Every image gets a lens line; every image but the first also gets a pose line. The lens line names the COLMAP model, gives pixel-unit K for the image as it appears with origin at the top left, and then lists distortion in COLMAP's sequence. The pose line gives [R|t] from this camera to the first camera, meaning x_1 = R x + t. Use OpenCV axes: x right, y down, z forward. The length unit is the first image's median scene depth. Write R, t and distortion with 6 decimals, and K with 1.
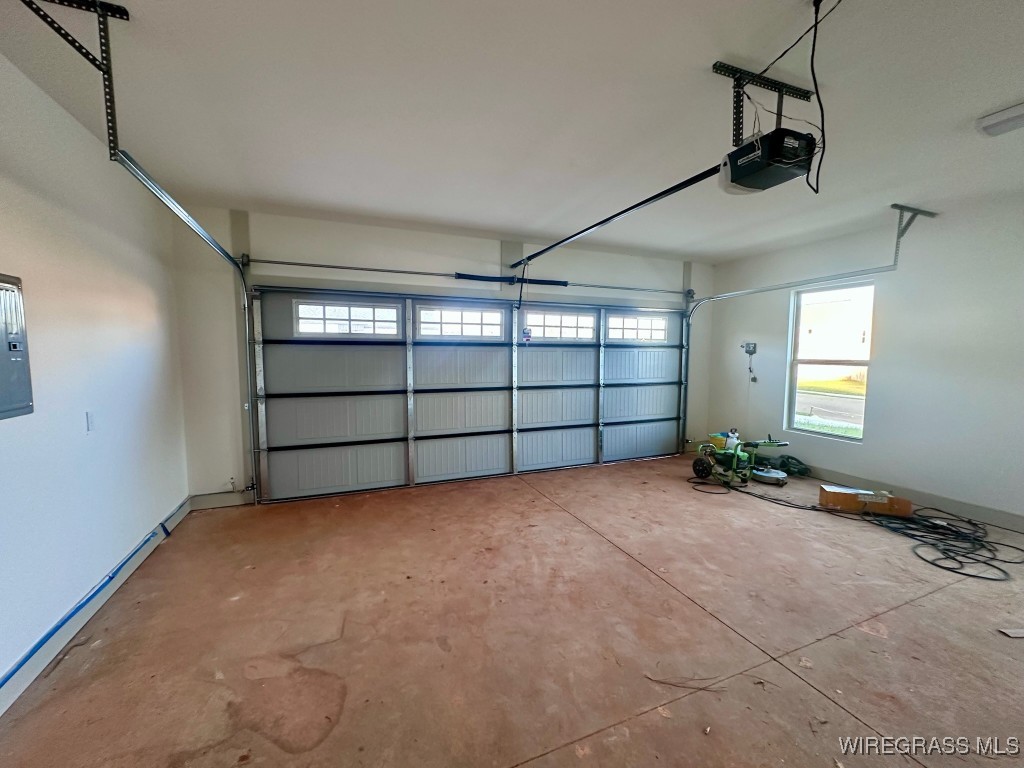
lens RADIAL K [[413.2, 0, 506.6], [0, 413.2, 383.1], [0, 0, 1]] dist [-0.001843, -0.000035]
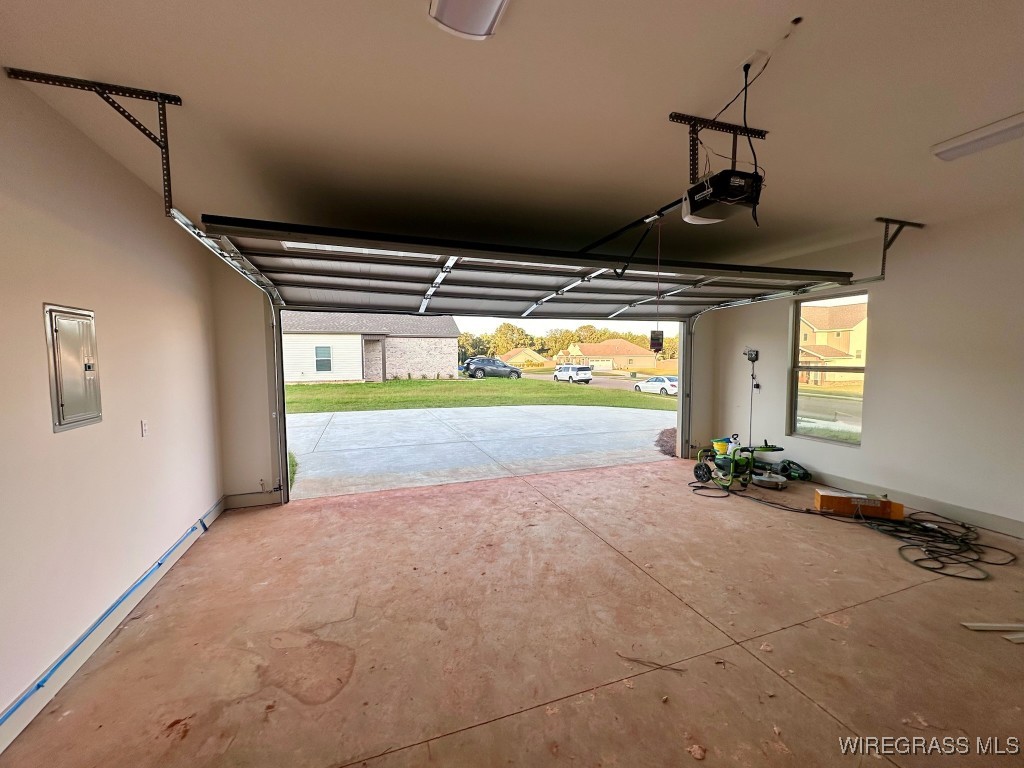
lens RADIAL K [[413.2, 0, 506.6], [0, 413.2, 383.1], [0, 0, 1]] dist [-0.001843, -0.000035]
pose [[0.998662, -0.007481, -0.051171, 0.088427], [0.006704, 0.999860, -0.015332, -0.011756], [0.051278, 0.014968, 0.998572, -0.132306]]
